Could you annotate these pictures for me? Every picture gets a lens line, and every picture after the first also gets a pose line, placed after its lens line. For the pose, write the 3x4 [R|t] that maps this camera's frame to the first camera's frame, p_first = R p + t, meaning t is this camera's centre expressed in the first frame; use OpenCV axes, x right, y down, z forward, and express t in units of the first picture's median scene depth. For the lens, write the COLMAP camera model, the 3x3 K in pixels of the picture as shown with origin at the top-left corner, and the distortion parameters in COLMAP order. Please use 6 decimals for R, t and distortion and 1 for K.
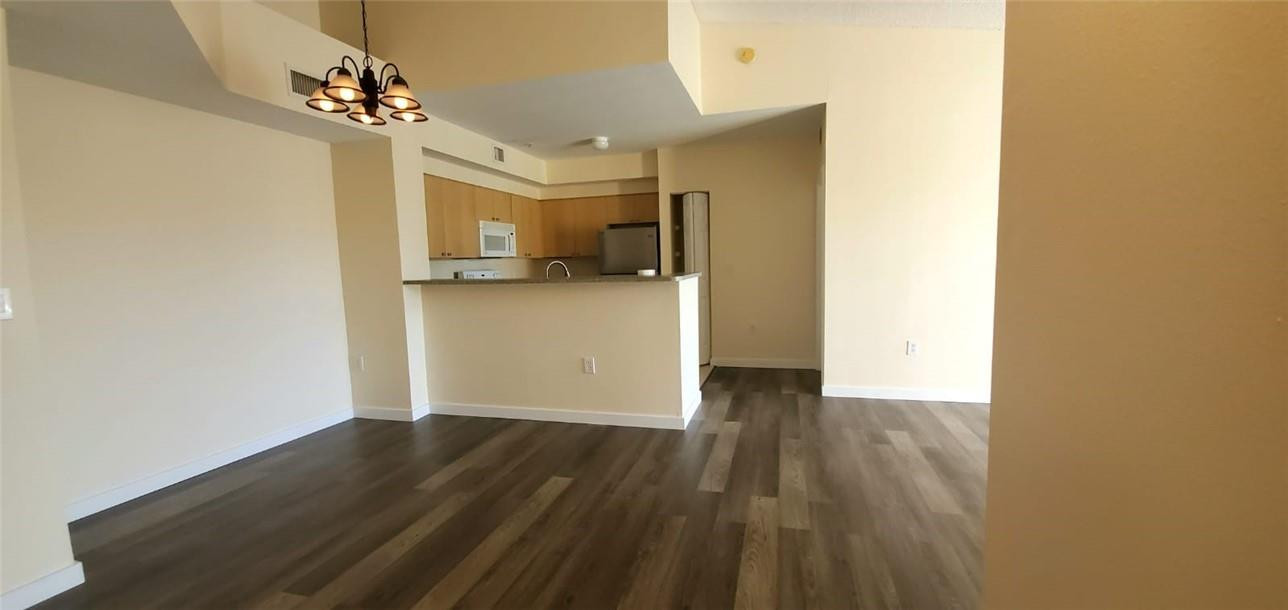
lens RADIAL K [[506.2, 0, 650.4], [0, 506.2, 310.1], [0, 0, 1]] dist [-0.012324, -0.001791]
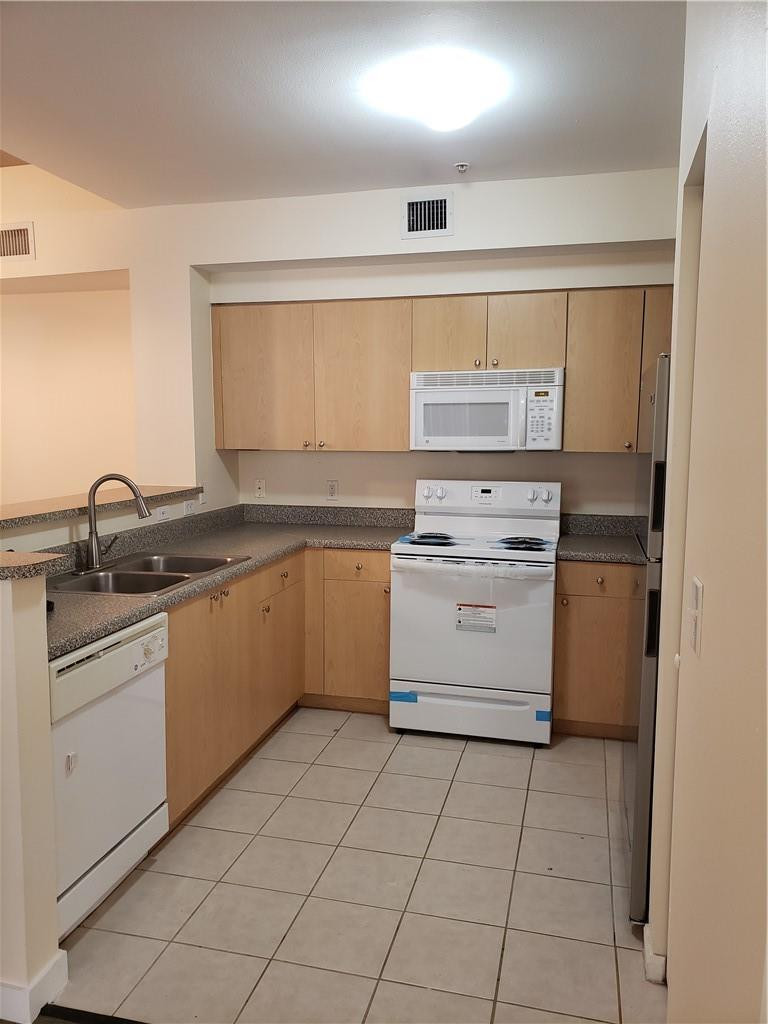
lens RADIAL K [[789.0, 0, 387.4], [0, 789.0, 515.9], [0, 0, 1]] dist [0.013593, 0.009192]
pose [[0.030361, 0.139184, -0.989801, 0.592644], [-0.101899, 0.985529, 0.135458, -0.211548], [0.994331, 0.096747, 0.044105, 1.416974]]
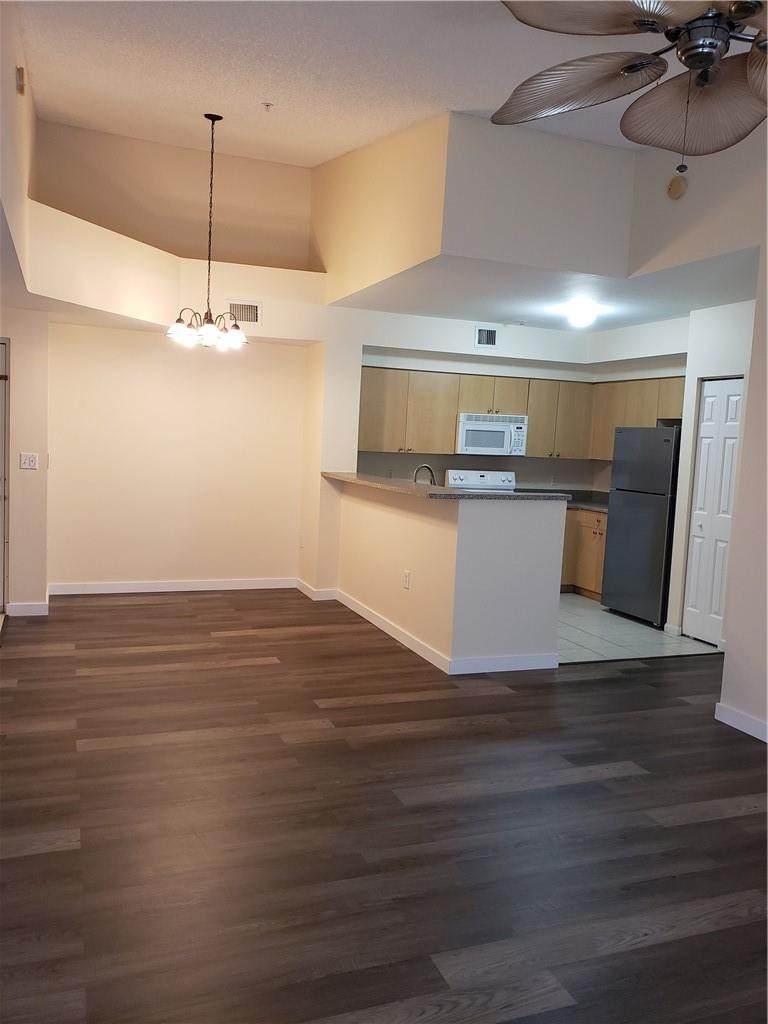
lens RADIAL K [[789.0, 0, 381.8], [0, 789.0, 515.9], [0, 0, 1]] dist [0.013593, 0.009192]
pose [[0.589395, 0.133250, -0.796780, 1.044350], [-0.143924, 0.987844, 0.058739, -0.088766], [0.794921, 0.080055, 0.601408, 0.105004]]
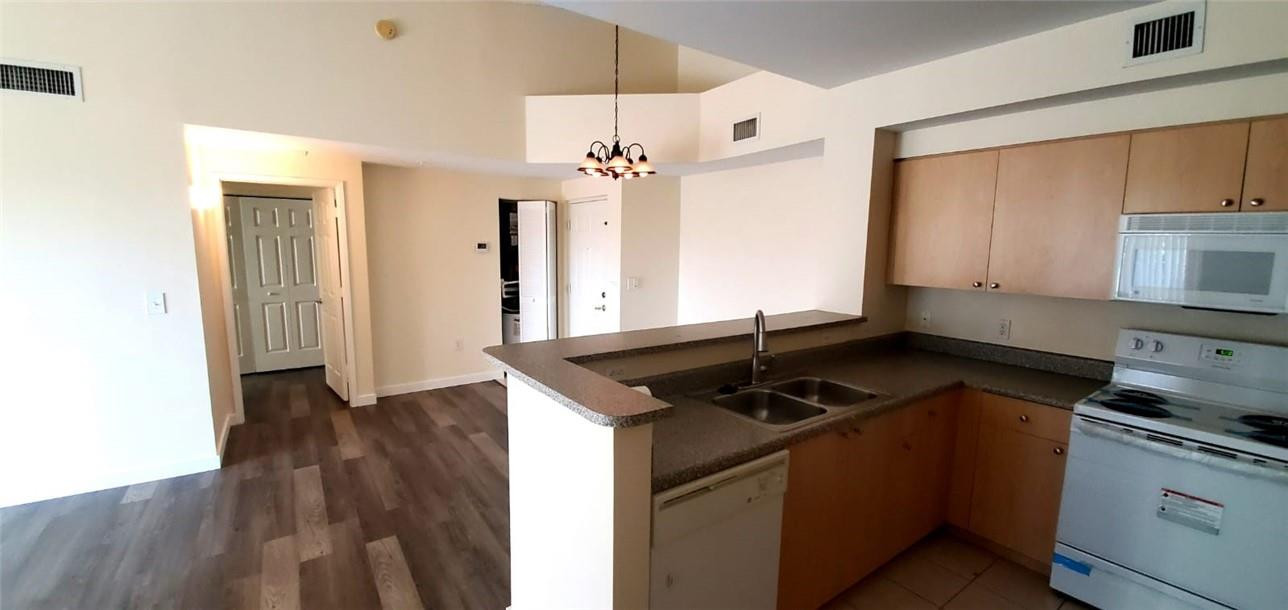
lens RADIAL K [[506.2, 0, 643.0], [0, 506.2, 302.0], [0, 0, 1]] dist [-0.012324, -0.001791]
pose [[-0.639539, 0.110812, -0.760731, 0.360624], [-0.070733, 0.976877, 0.201762, -0.237055], [0.765498, 0.182844, -0.616912, 1.426438]]
